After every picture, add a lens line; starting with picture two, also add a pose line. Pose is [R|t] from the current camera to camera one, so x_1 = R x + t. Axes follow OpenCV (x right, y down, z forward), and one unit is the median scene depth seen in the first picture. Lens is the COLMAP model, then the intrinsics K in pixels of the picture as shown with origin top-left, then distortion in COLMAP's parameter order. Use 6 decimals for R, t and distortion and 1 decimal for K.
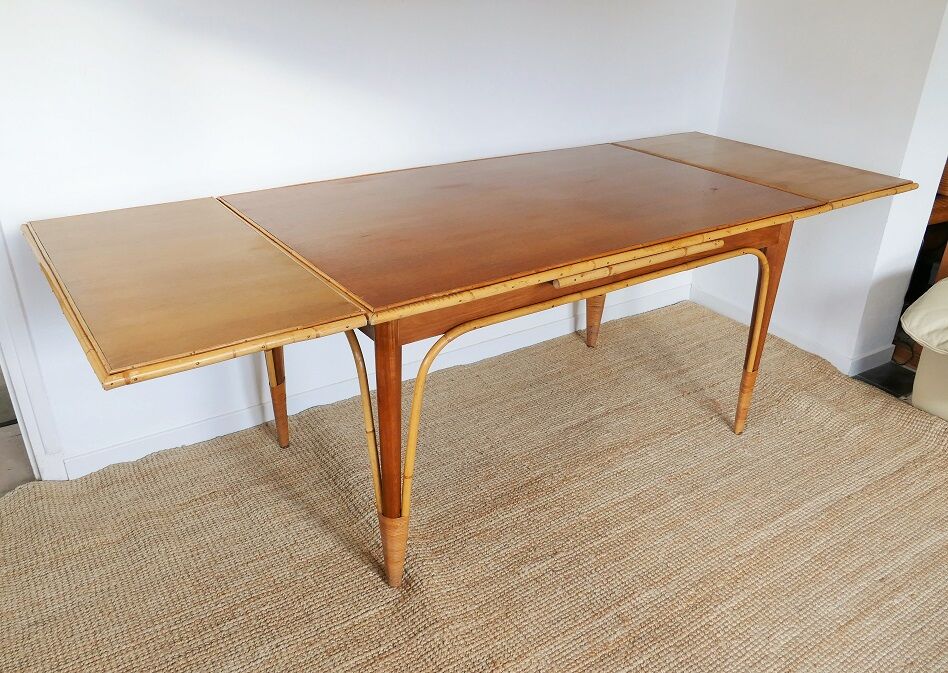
lens RADIAL K [[766.8, 0, 478.2], [0, 766.8, 338.1], [0, 0, 1]] dist [-0.016715, -0.008785]
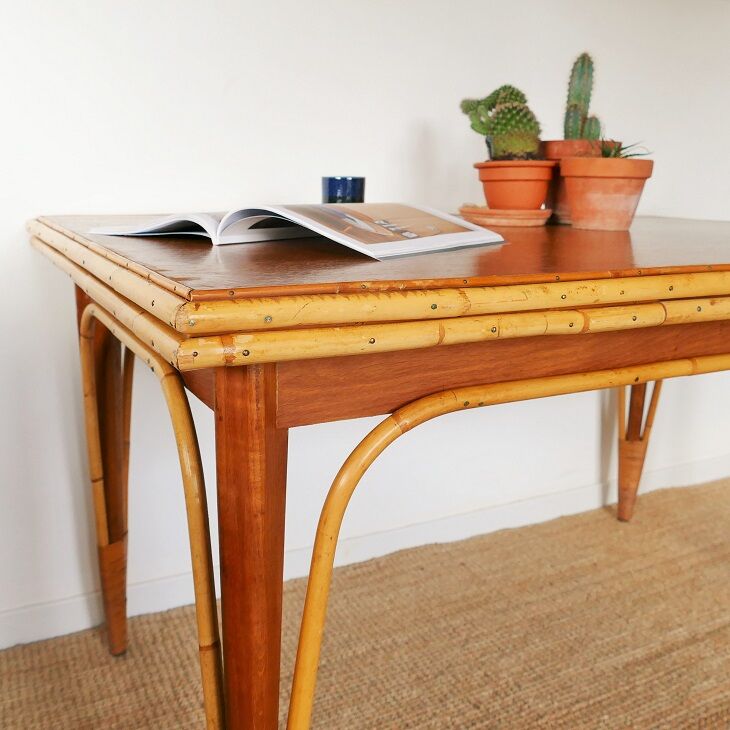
lens RADIAL K [[773.5, 0, 365.0], [0, 773.5, 365.0], [0, 0, 1]] dist [-0.016793, 0.002095]
pose [[0.996181, 0.025285, -0.083572, -0.041018], [-0.043585, 0.973374, -0.225042, 0.051991], [0.075656, 0.227825, 0.970758, 0.506509]]
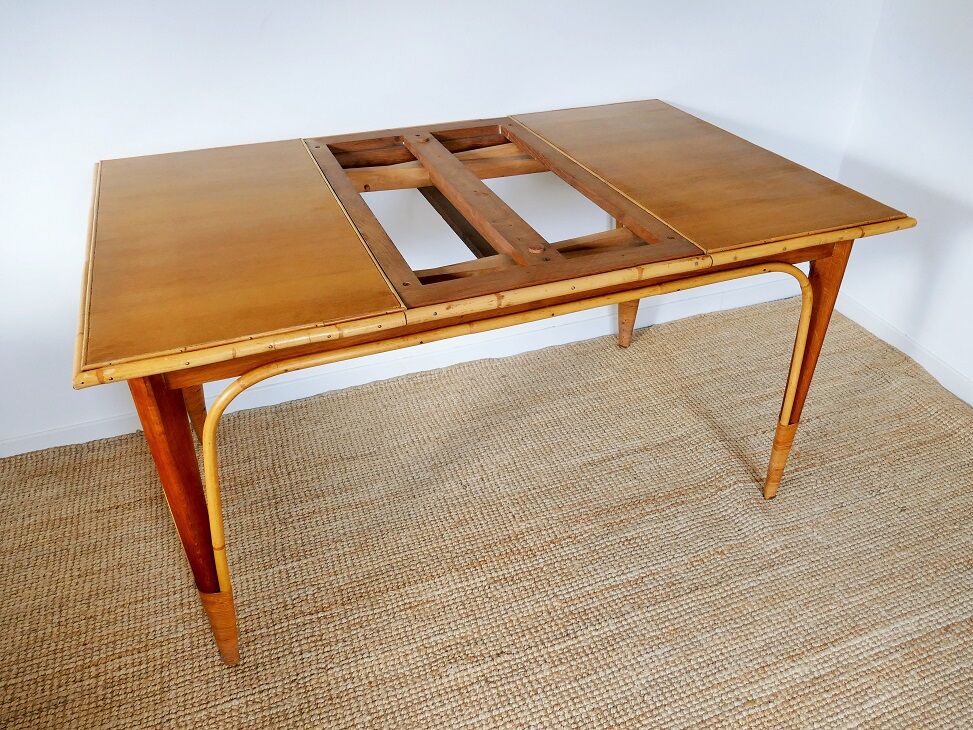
lens RADIAL K [[757.4, 0, 505.3], [0, 757.4, 364.3], [0, 0, 1]] dist [-0.010661, 0.002297]
pose [[0.976729, 0.104475, -0.187309, 0.217679], [-0.080229, 0.987908, 0.132667, -0.101735], [0.198904, -0.114552, 0.973301, 0.306140]]
